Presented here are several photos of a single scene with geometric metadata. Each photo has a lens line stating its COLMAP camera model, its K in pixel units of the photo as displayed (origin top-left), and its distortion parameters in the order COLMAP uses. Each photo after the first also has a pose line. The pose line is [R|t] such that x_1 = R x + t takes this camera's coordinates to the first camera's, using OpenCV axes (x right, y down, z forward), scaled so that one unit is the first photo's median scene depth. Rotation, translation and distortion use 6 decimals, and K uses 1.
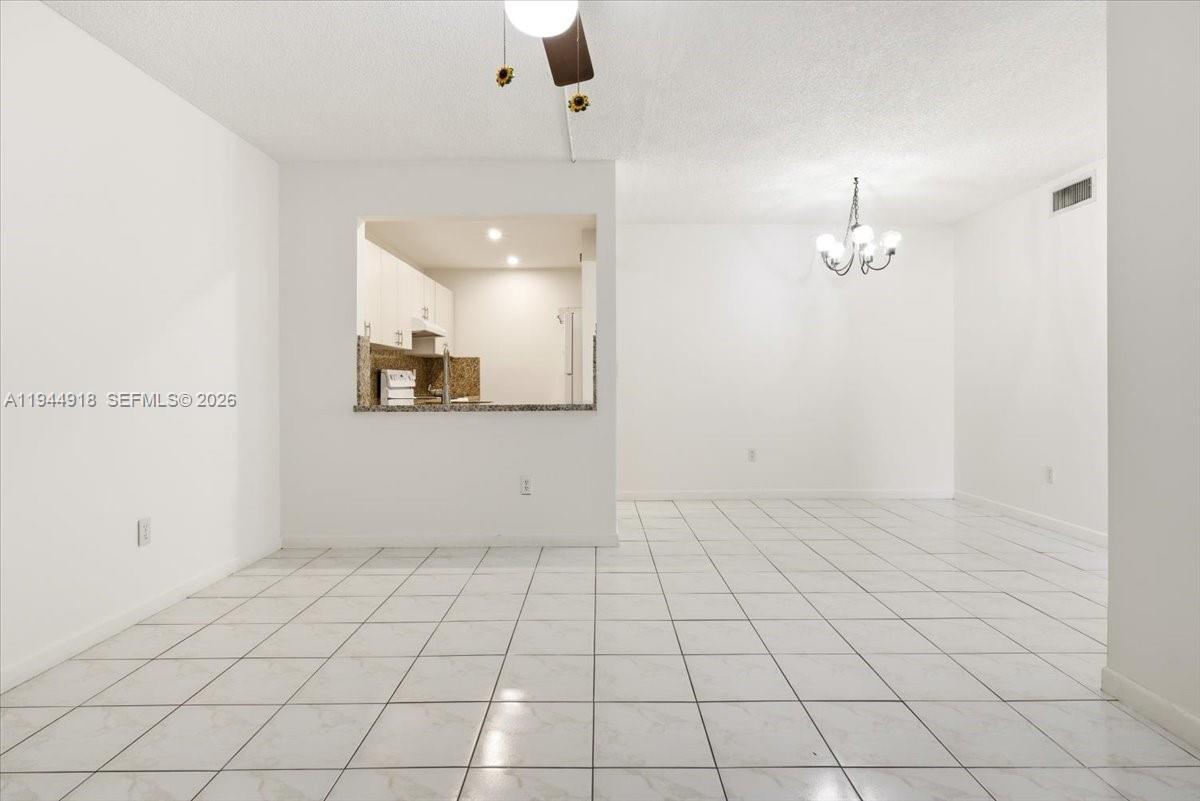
lens RADIAL K [[608.1, 0, 600.1], [0, 608.1, 368.8], [0, 0, 1]] dist [-0.002137, 0.000233]
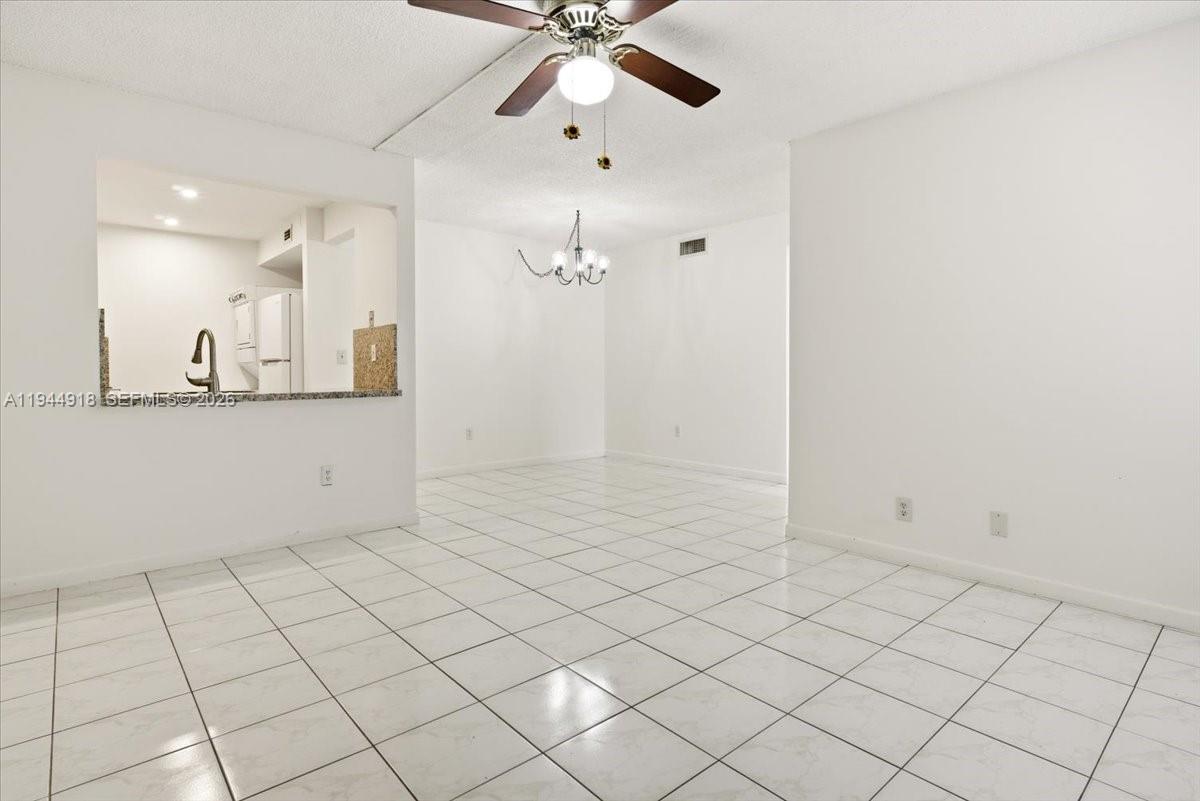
lens RADIAL K [[605.7, 0, 593.7], [0, 605.7, 377.0], [0, 0, 1]] dist [0.001155, 0.001089]
pose [[0.756925, -0.006201, 0.653473, -0.420397], [-0.014409, 0.999554, 0.026175, 0.003934], [-0.653343, -0.029228, 0.756497, 0.003228]]
